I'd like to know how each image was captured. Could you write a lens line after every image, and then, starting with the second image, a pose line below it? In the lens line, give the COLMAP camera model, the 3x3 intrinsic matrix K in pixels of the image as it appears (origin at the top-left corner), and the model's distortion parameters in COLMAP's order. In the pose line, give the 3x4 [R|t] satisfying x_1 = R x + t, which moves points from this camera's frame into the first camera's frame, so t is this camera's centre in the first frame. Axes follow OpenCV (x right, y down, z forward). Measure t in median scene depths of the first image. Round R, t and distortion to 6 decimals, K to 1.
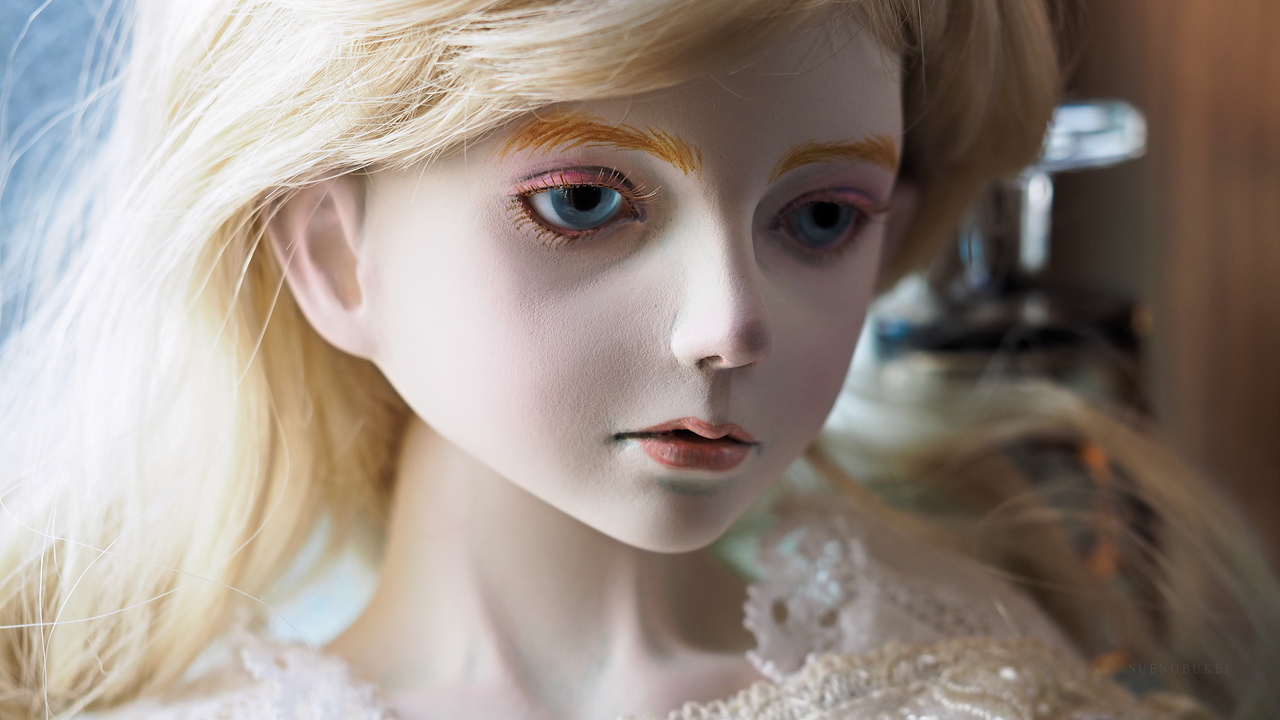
lens RADIAL K [[4789.3, 0, 640.4], [0, 4789.3, 358.1], [0, 0, 1]] dist [-0.076049, 0.000000]
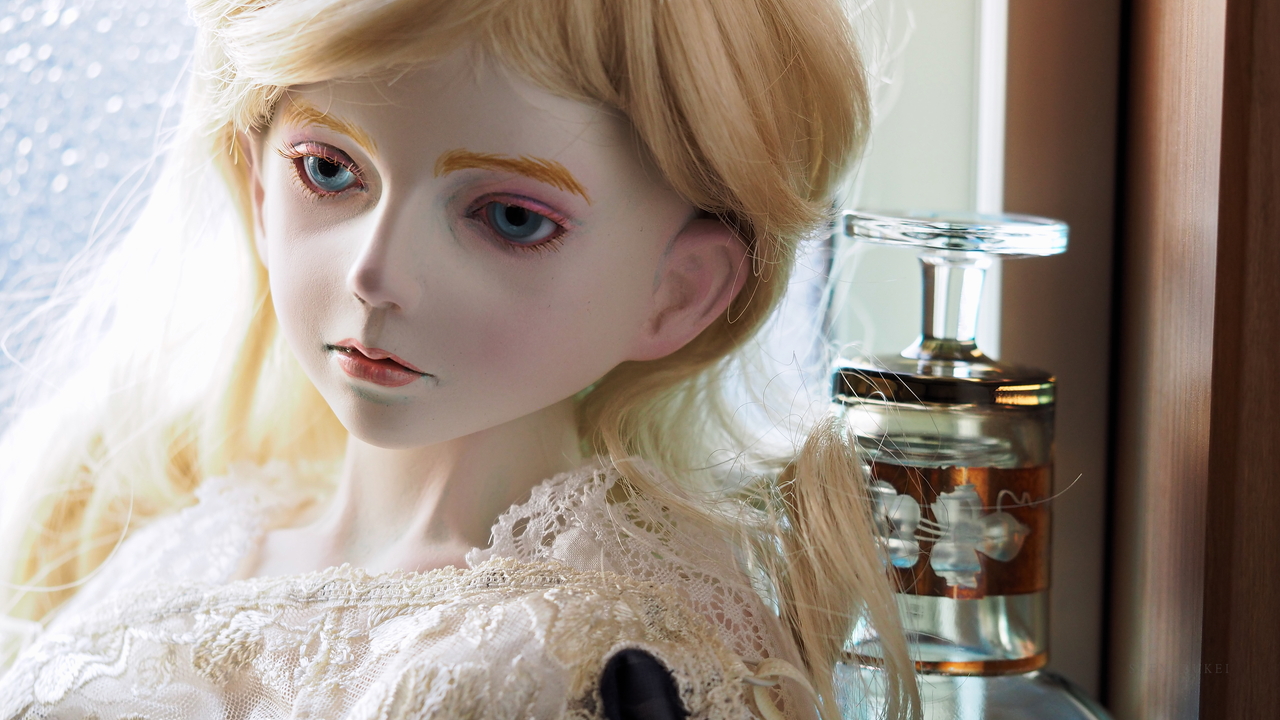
lens RADIAL K [[4789.3, 0, 638.7], [0, 4789.3, 356.5], [0, 0, 1]] dist [-0.076049, 0.000000]
pose [[0.735440, 0.159005, -0.658669, 0.949618], [-0.204871, 0.978760, 0.007526, -0.009065], [0.645876, 0.129408, 0.752395, 0.041732]]
